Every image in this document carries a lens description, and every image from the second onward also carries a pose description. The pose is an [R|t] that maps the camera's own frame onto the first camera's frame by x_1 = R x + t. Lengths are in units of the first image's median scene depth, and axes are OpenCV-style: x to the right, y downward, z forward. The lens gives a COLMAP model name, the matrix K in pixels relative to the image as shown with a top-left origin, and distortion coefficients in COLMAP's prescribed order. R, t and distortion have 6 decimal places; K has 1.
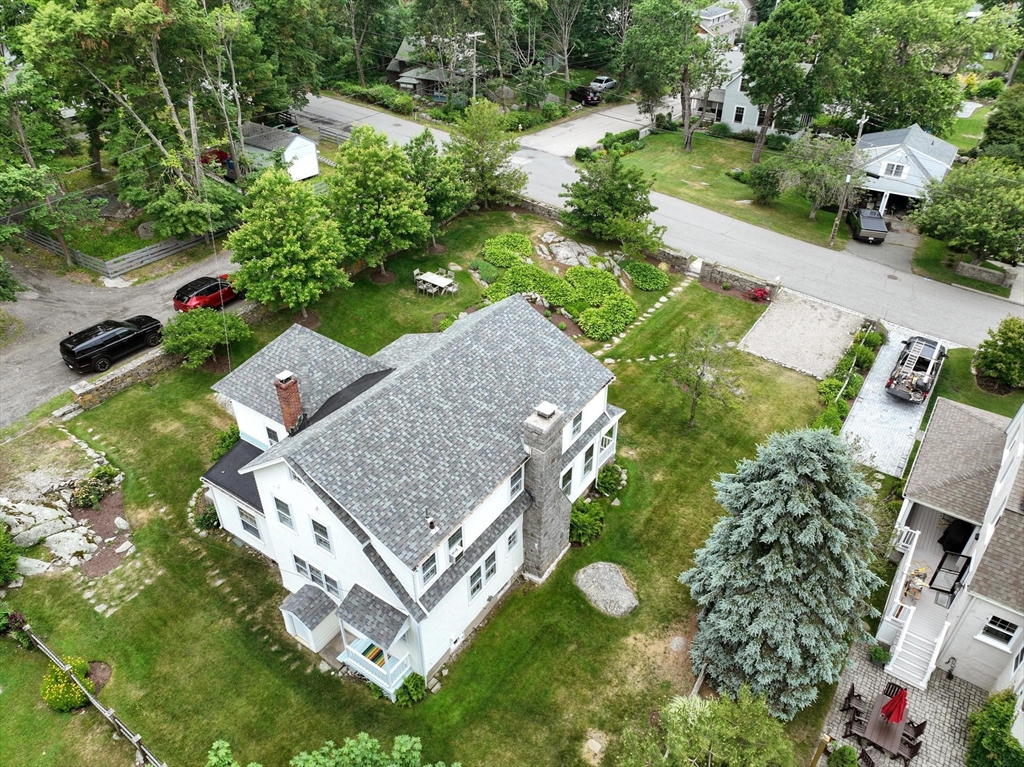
lens RADIAL K [[720.3, 0, 512.4], [0, 720.3, 383.3], [0, 0, 1]] dist [-0.003228, 0.019936]
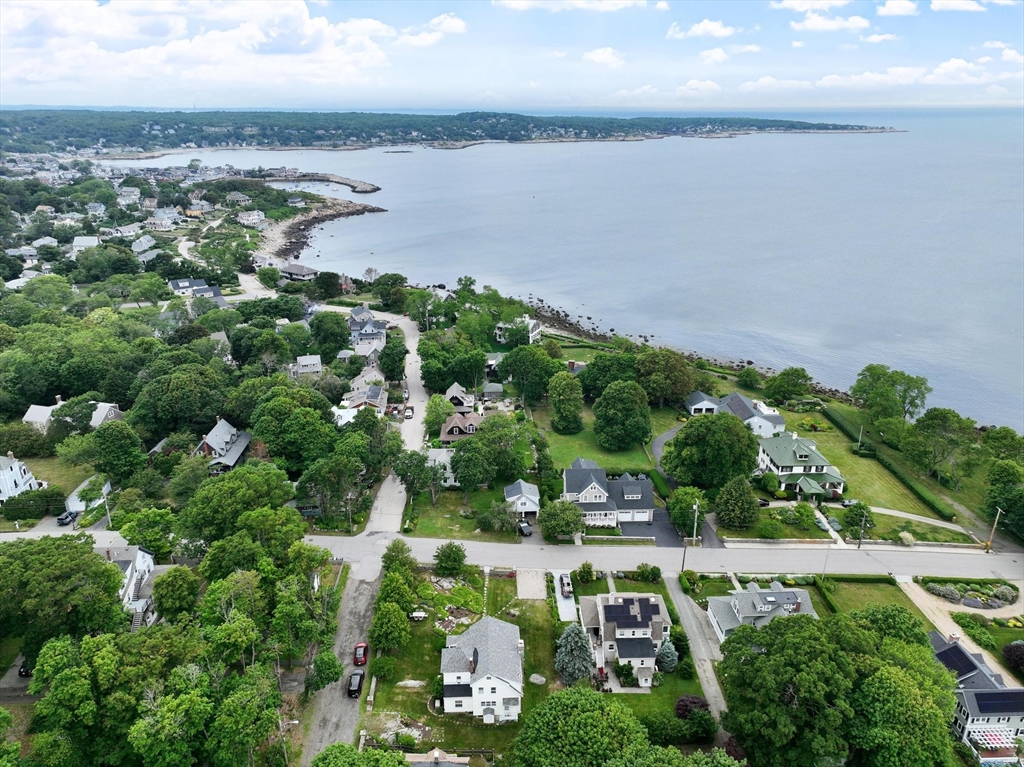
lens RADIAL K [[720.3, 0, 513.7], [0, 720.3, 385.4], [0, 0, 1]] dist [-0.003228, 0.019936]
pose [[0.800752, -0.217360, 0.558167, -1.274317], [0.341682, 0.931115, -0.127587, -0.530554], [-0.491985, 0.292881, 0.819861, -1.855741]]
